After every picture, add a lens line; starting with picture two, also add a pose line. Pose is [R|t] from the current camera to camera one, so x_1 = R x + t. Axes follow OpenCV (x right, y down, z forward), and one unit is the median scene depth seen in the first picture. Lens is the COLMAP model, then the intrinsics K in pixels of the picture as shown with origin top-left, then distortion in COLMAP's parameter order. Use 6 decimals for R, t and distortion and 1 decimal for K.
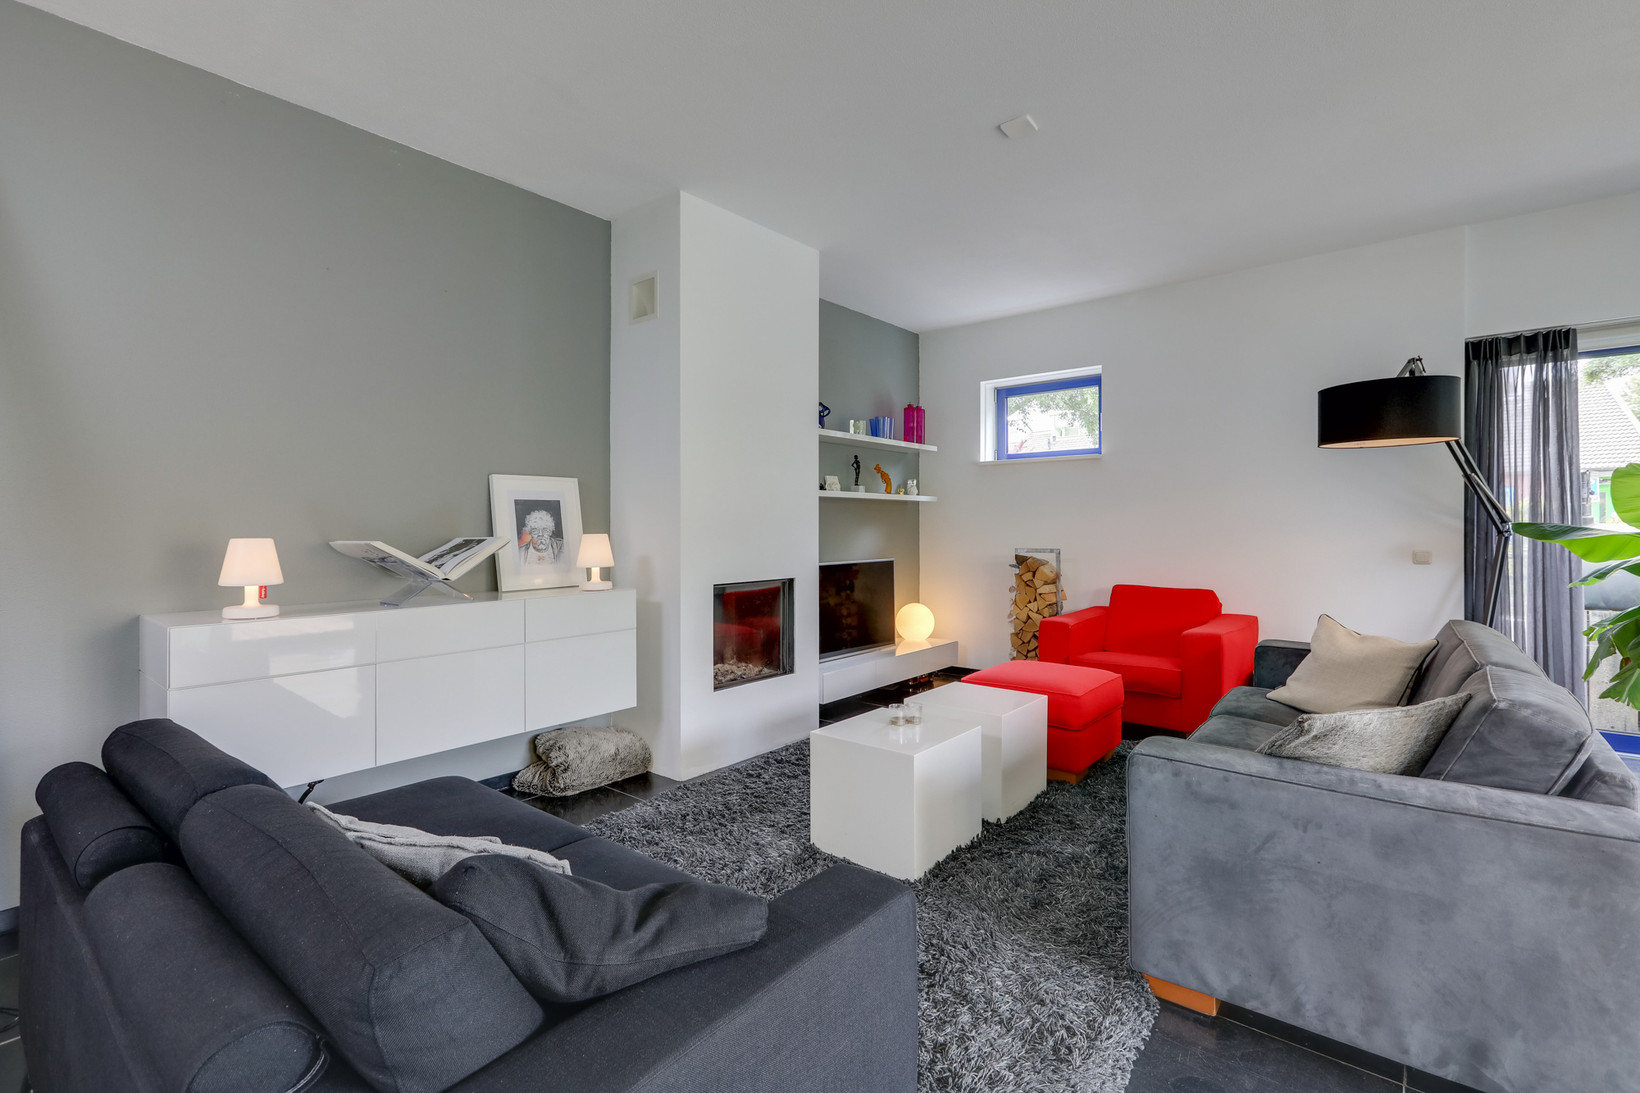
lens RADIAL K [[736.1, 0, 825.2], [0, 736.1, 528.5], [0, 0, 1]] dist [0.000474, 0.000224]
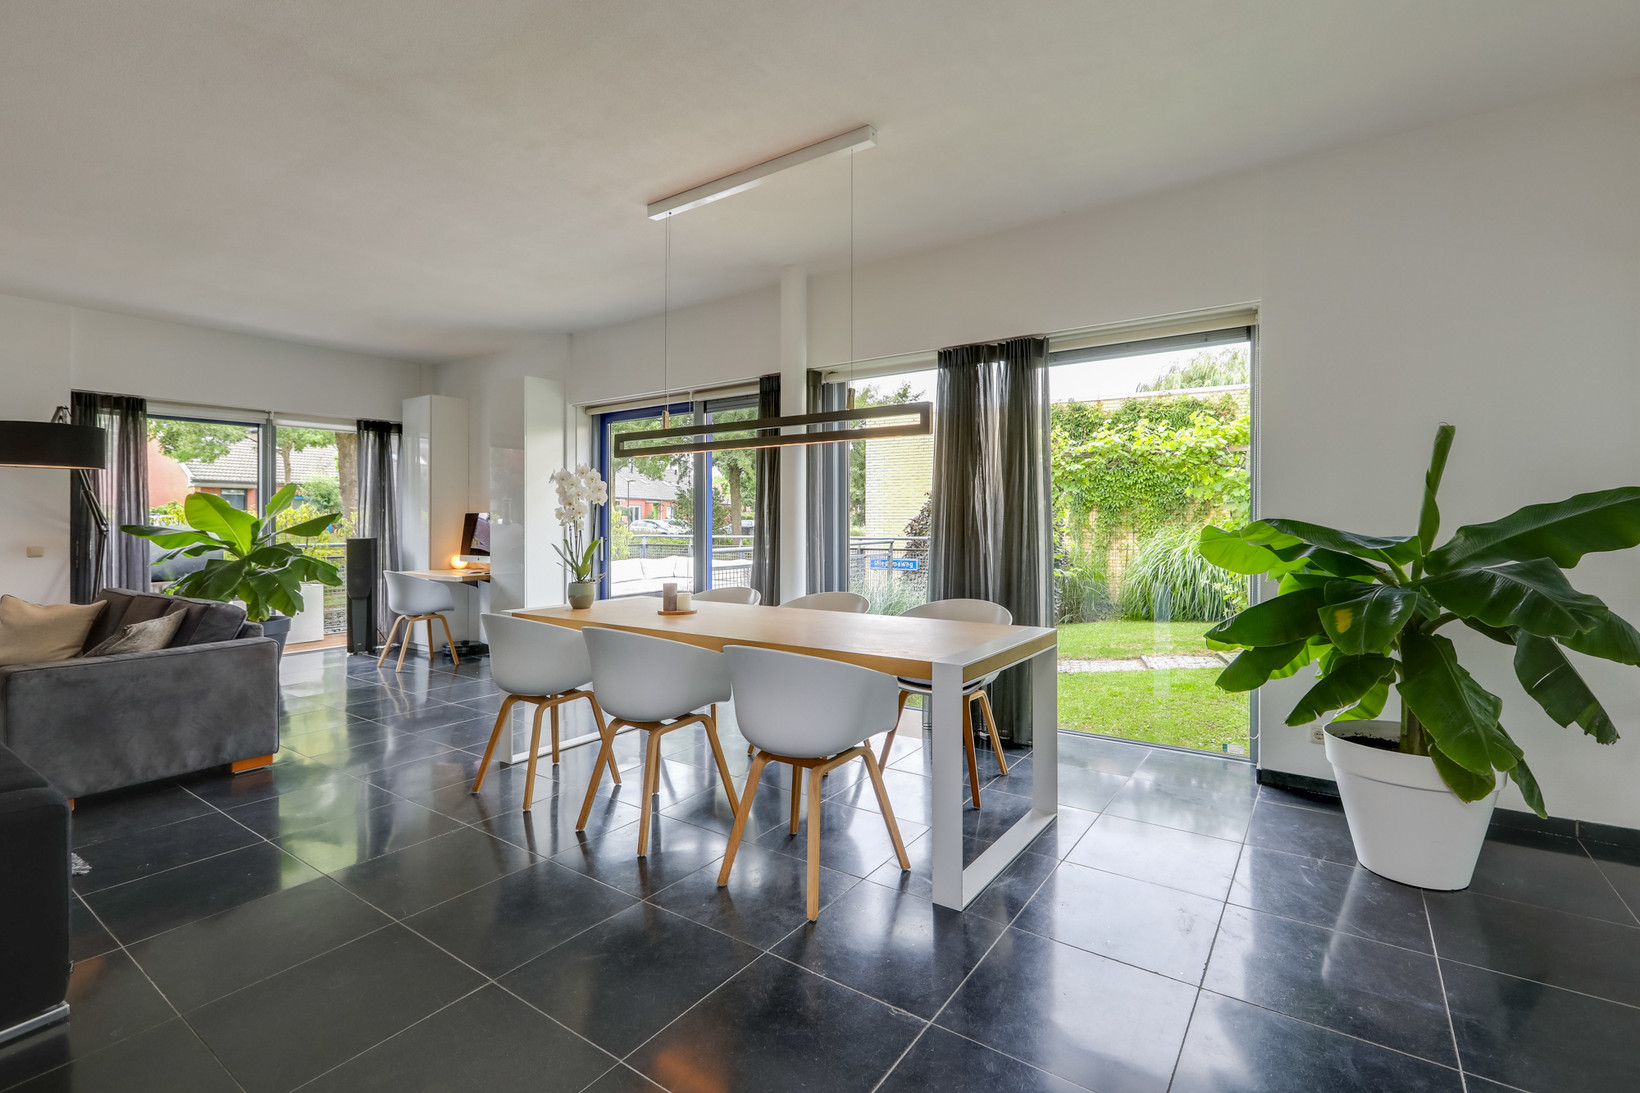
lens RADIAL K [[742.2, 0, 826.7], [0, 742.2, 517.0], [0, 0, 1]] dist [0.000391, 0.000307]
pose [[-0.079033, 0.013446, 0.996781, -0.664717], [0.006957, 0.999892, -0.012936, 0.005068], [-0.996848, 0.005912, -0.079118, -0.306878]]
